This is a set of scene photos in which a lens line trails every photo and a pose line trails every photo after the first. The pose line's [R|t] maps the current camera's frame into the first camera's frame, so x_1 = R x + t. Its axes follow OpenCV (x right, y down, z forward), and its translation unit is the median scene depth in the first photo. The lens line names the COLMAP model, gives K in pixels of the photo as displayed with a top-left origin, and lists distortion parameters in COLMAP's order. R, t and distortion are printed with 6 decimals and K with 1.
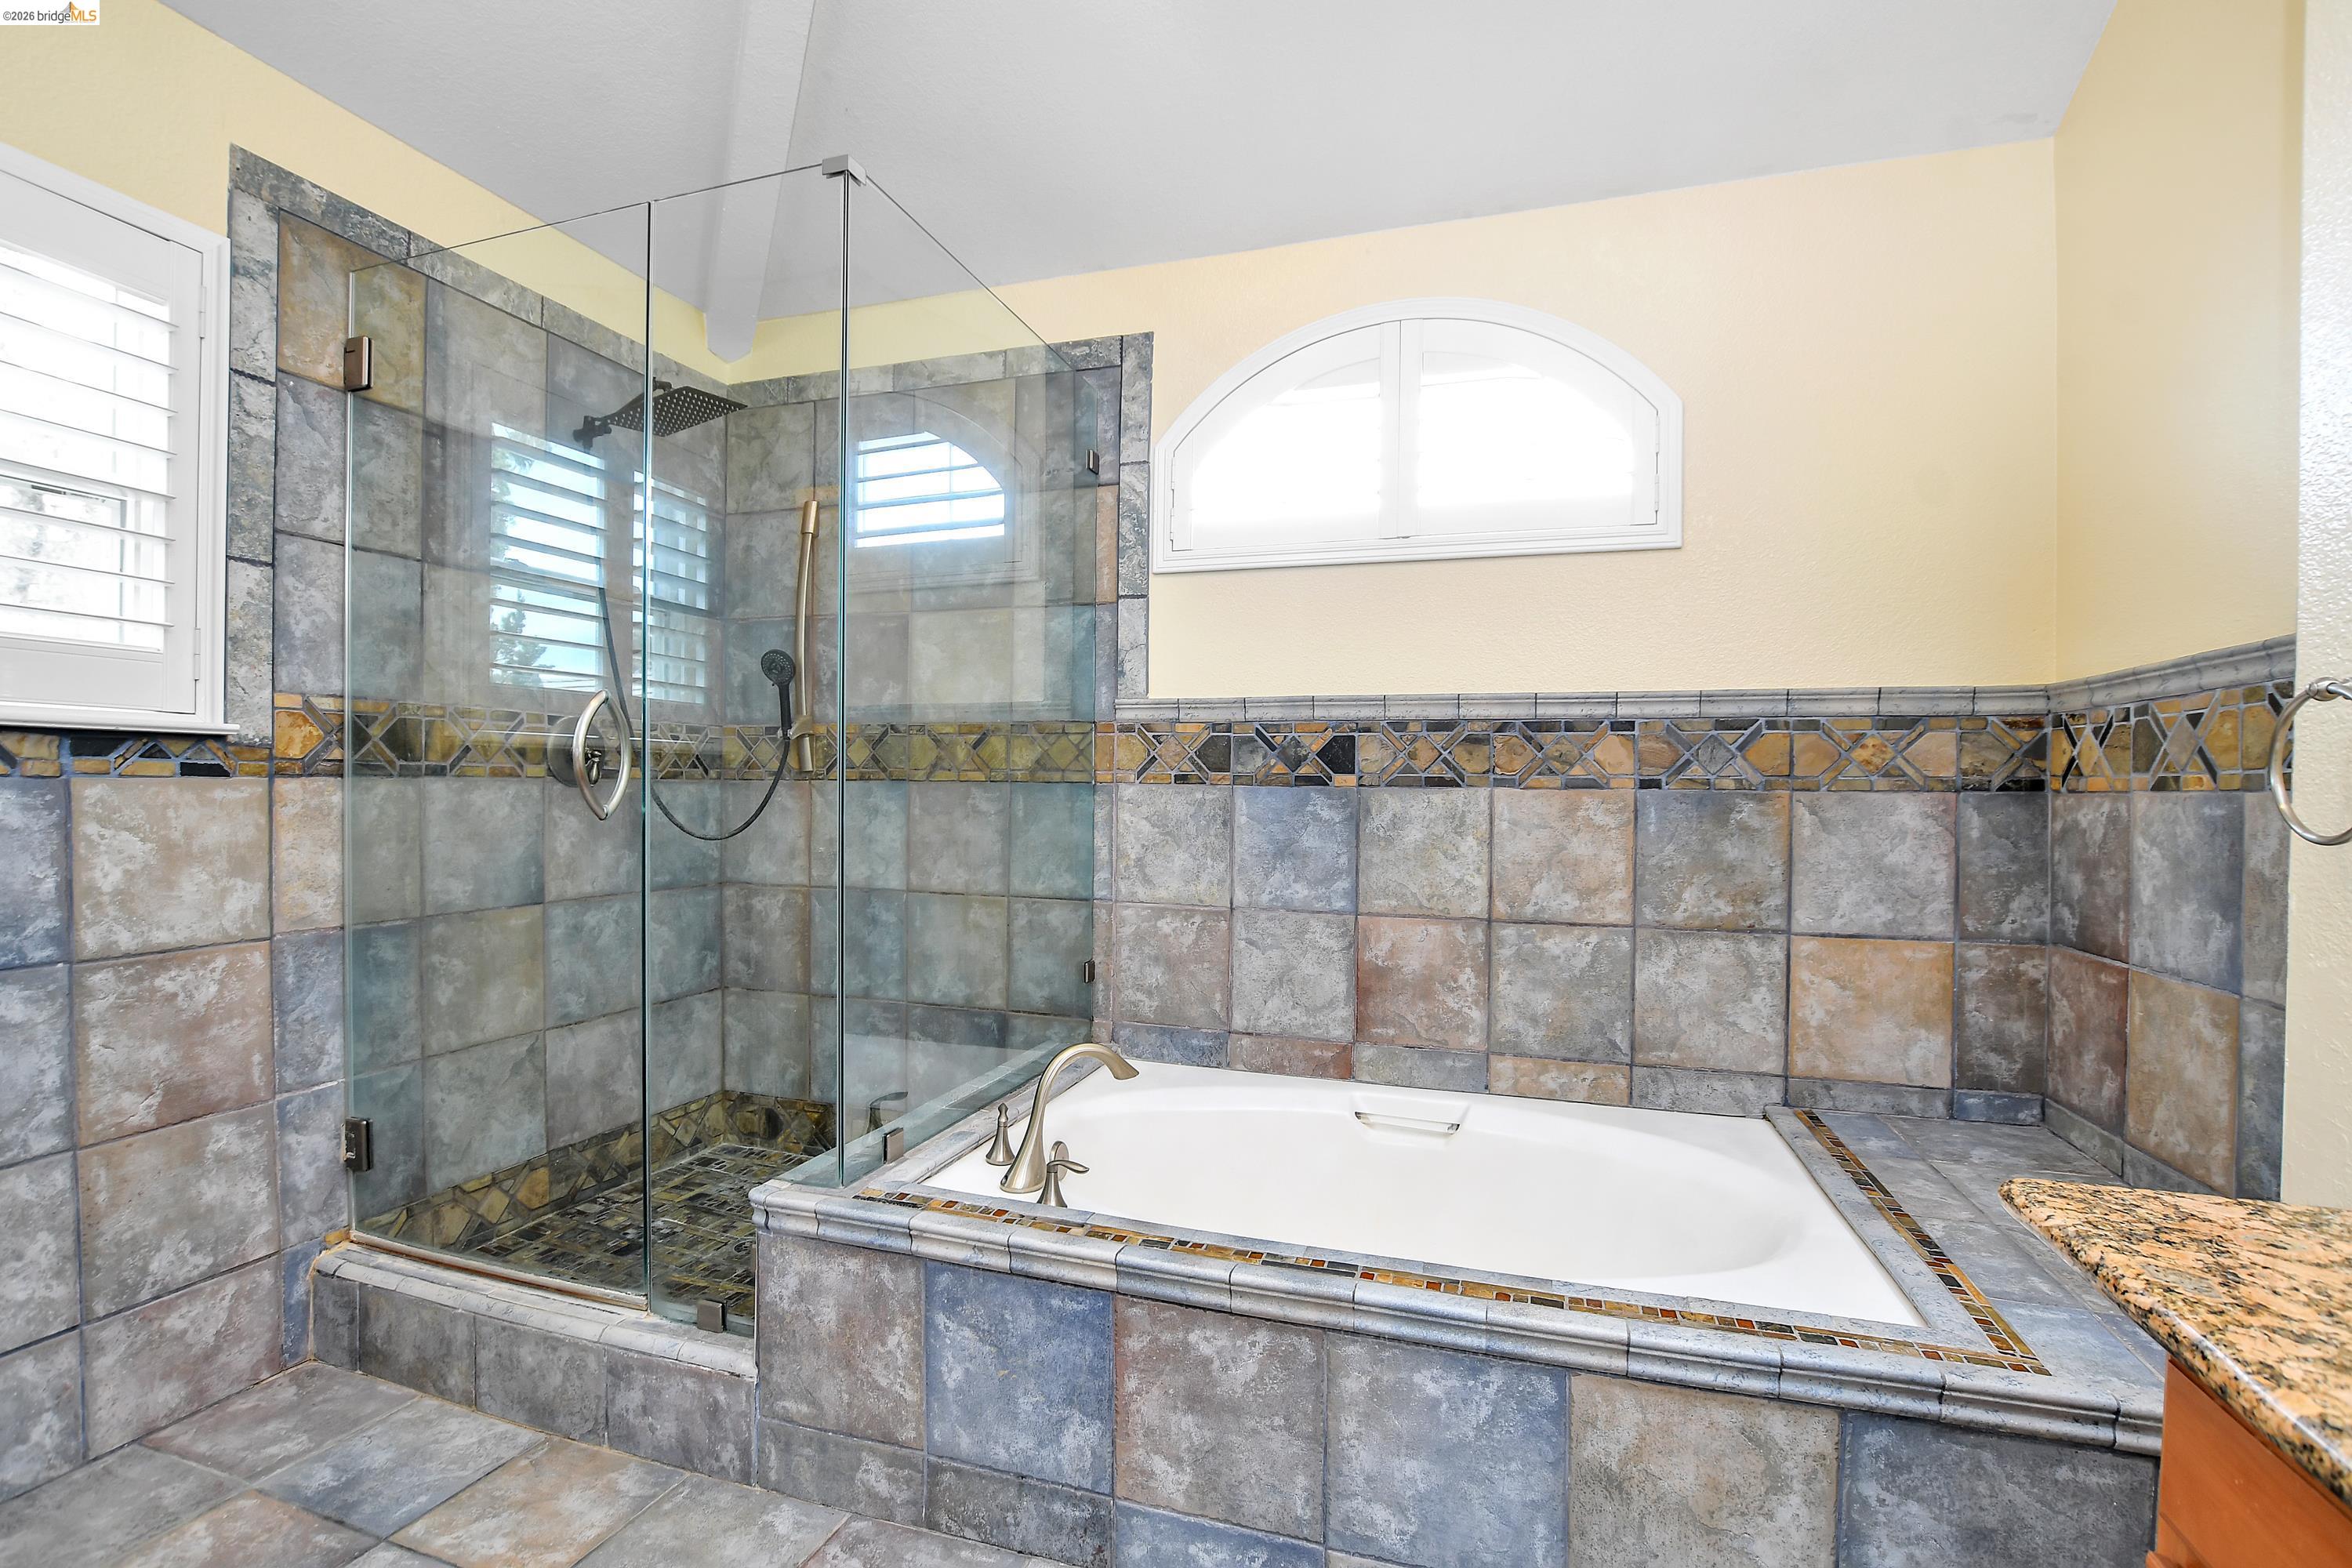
lens RADIAL K [[1086.2, 0, 1156.4], [0, 1086.2, 799.4], [0, 0, 1]] dist [-0.034077, 0.005334]
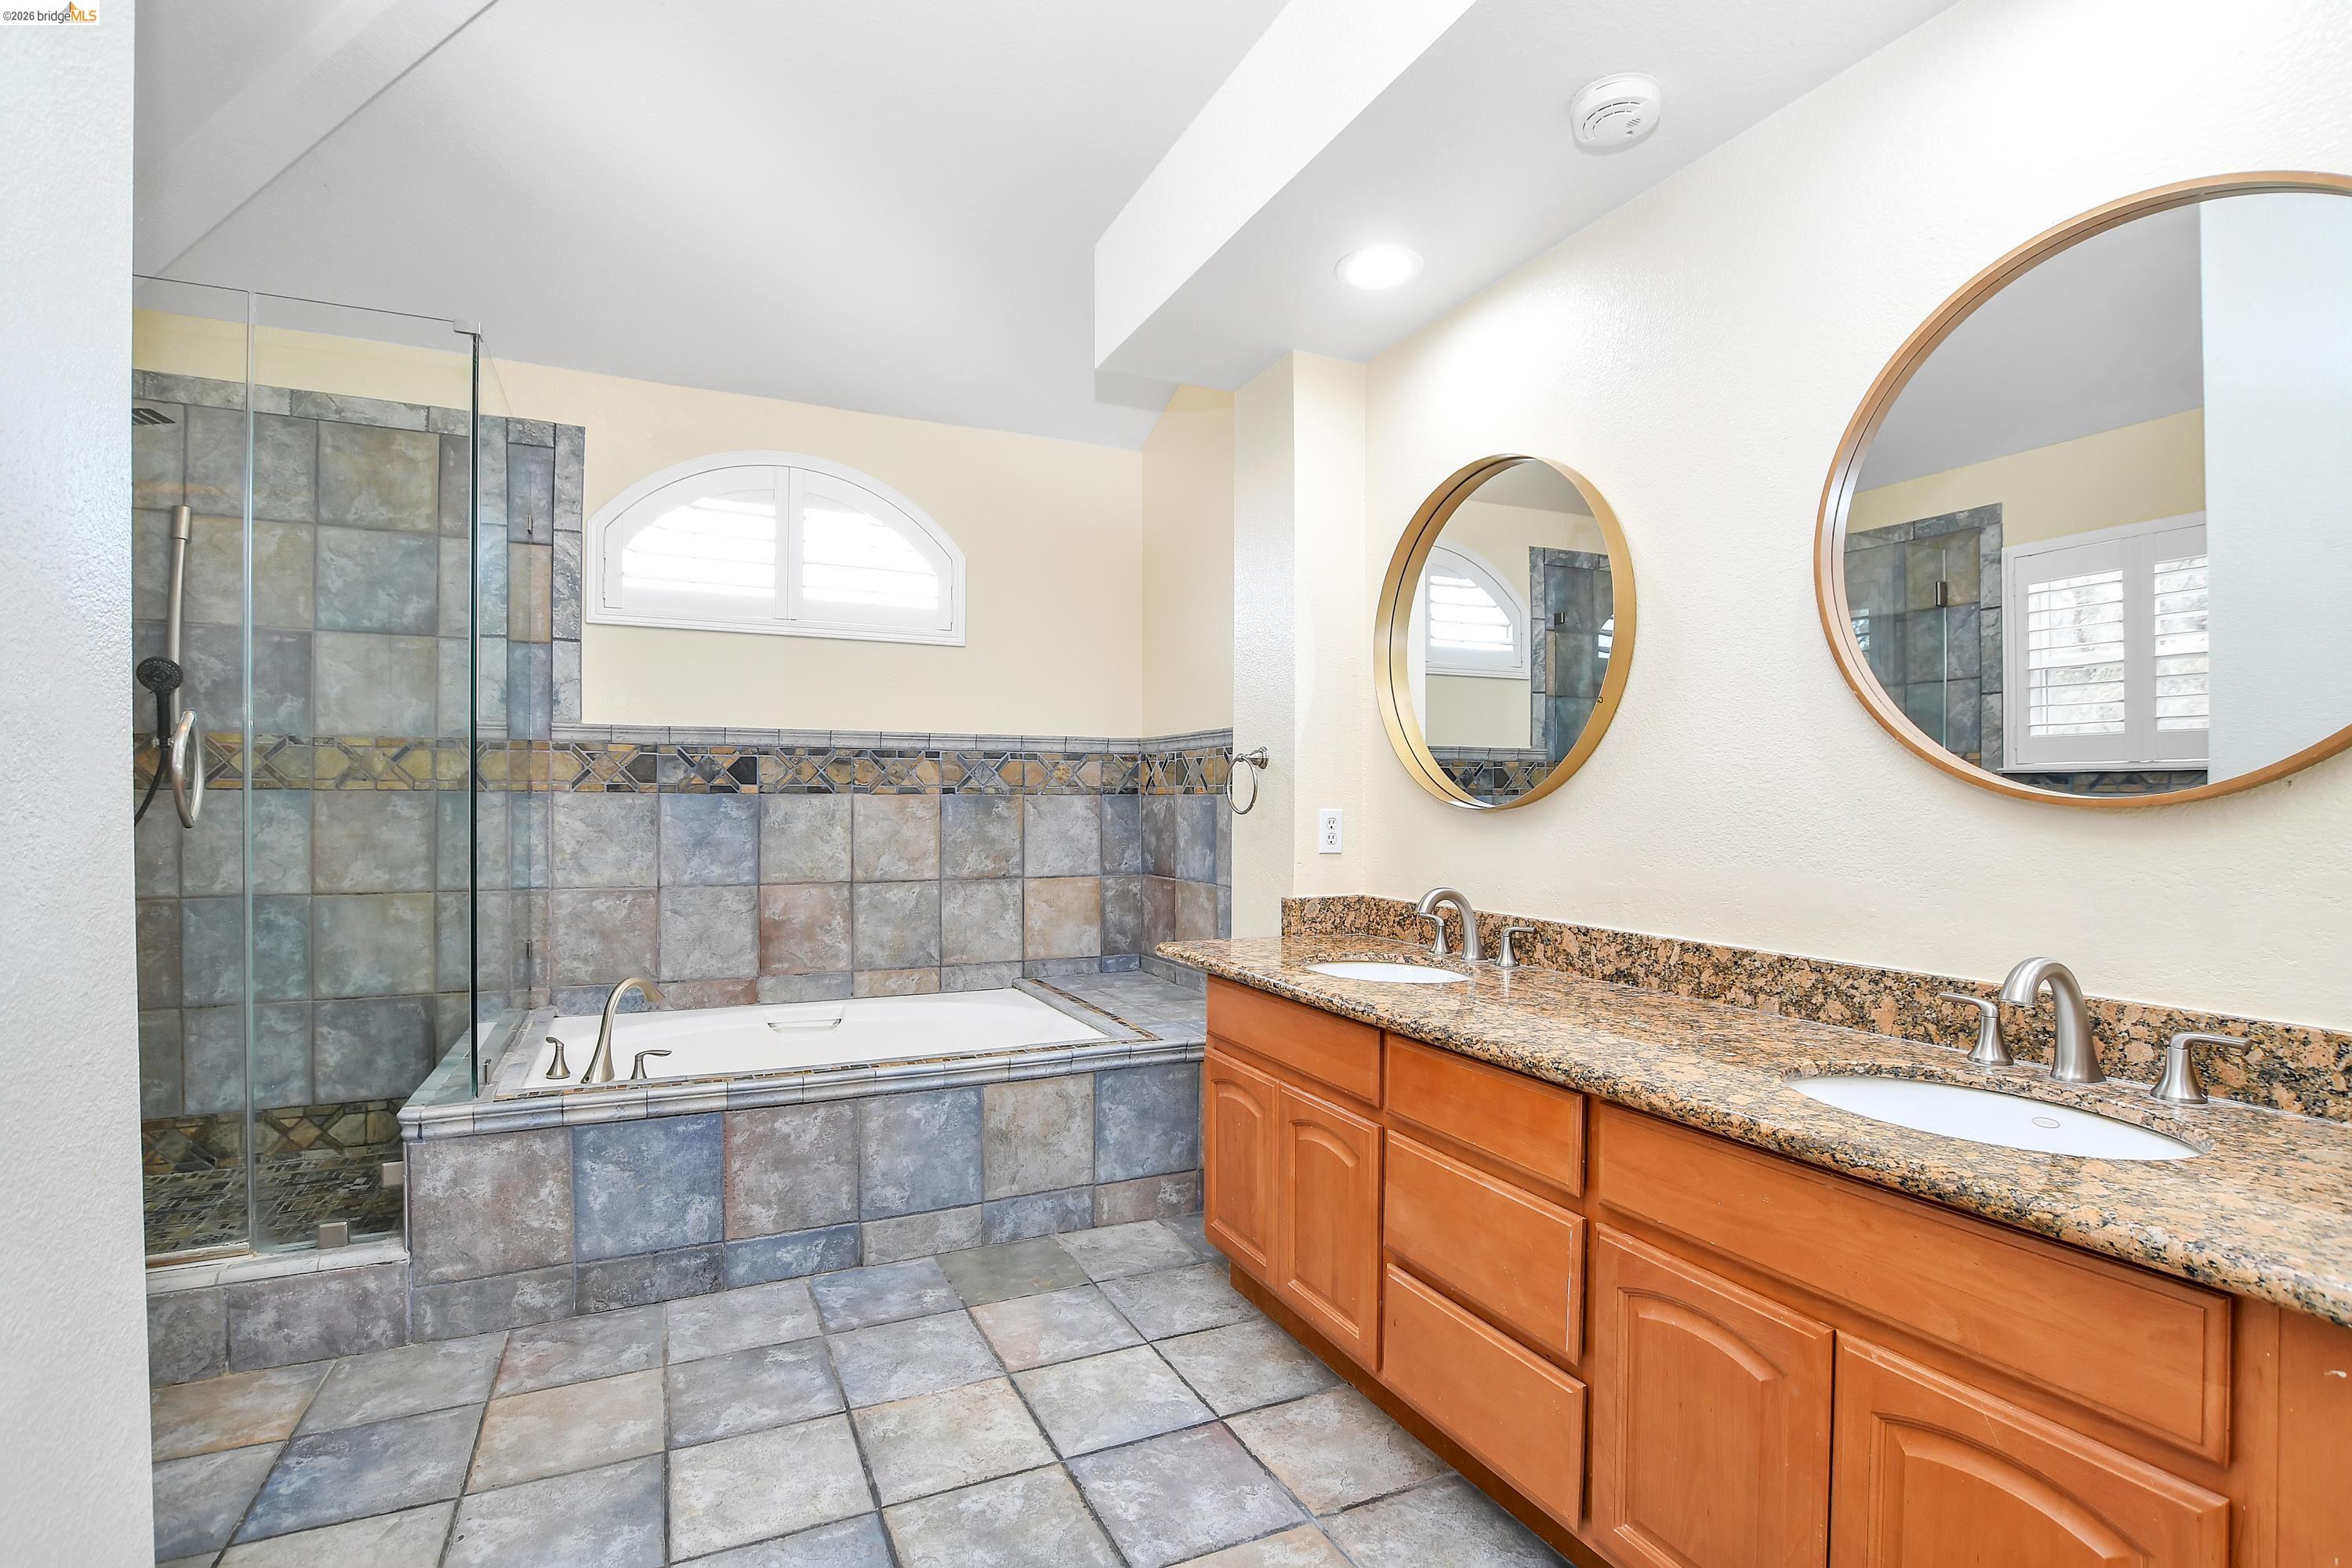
lens RADIAL K [[1086.2, 0, 1156.4], [0, 1086.2, 799.4], [0, 0, 1]] dist [-0.034077, 0.005334]
pose [[0.726609, -0.009485, 0.686985, -0.449631], [0.010245, 0.999943, 0.002970, -0.003342], [-0.686974, 0.004880, 0.726665, -0.410819]]
